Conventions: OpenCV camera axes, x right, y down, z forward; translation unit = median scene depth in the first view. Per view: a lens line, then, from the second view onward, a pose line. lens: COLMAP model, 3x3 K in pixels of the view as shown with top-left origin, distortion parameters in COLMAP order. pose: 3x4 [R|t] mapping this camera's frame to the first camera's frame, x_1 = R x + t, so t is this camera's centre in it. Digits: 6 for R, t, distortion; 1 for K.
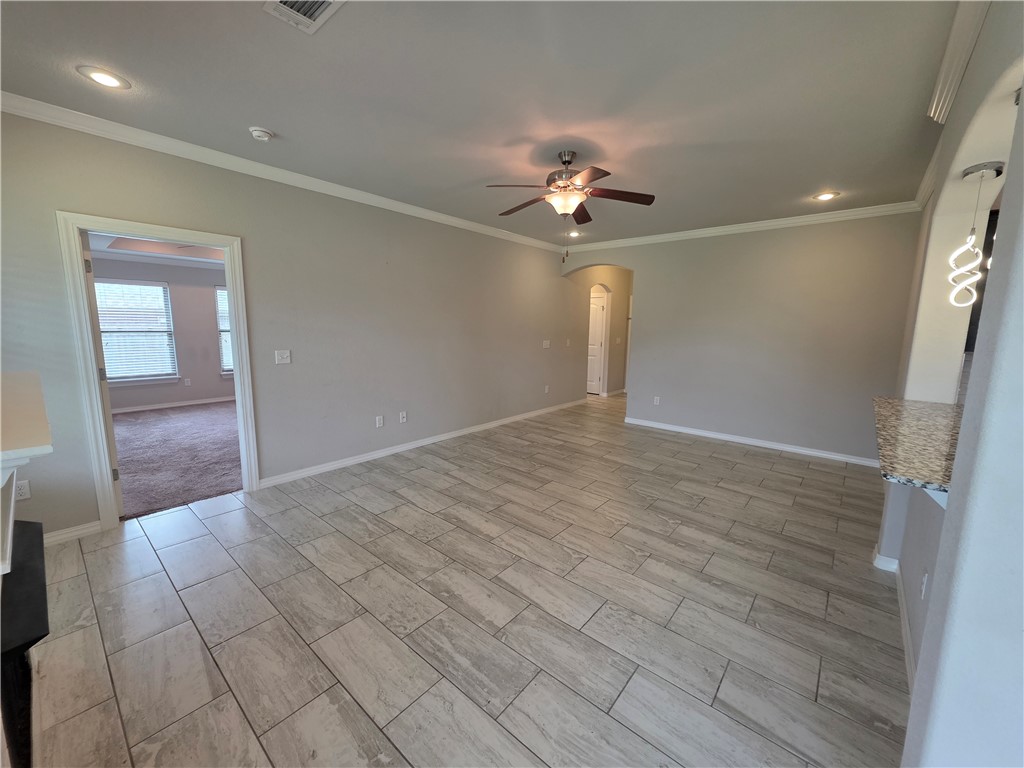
lens RADIAL K [[406.2, 0, 510.2], [0, 406.2, 384.5], [0, 0, 1]] dist [0.002812, 0.000761]
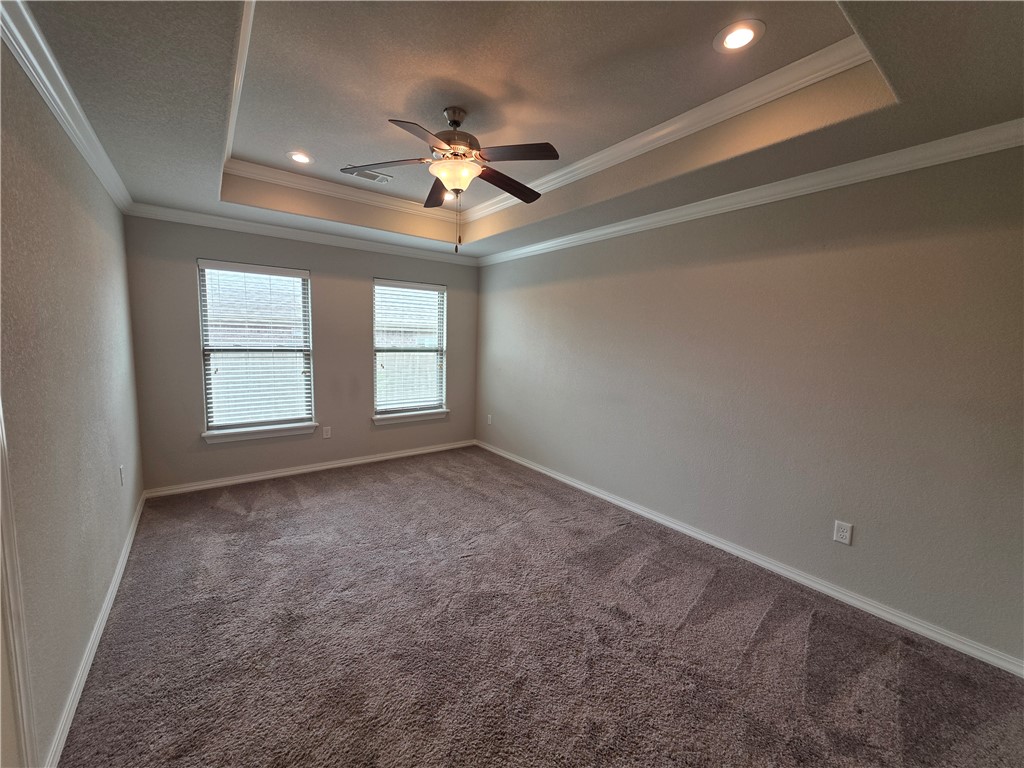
lens RADIAL K [[406.2, 0, 502.6], [0, 406.2, 383.3], [0, 0, 1]] dist [0.002812, 0.000761]
pose [[0.972897, 0.023796, -0.230010, -0.408565], [-0.035512, 0.998267, -0.046932, -0.062690], [0.228494, 0.053828, 0.972056, 0.475649]]
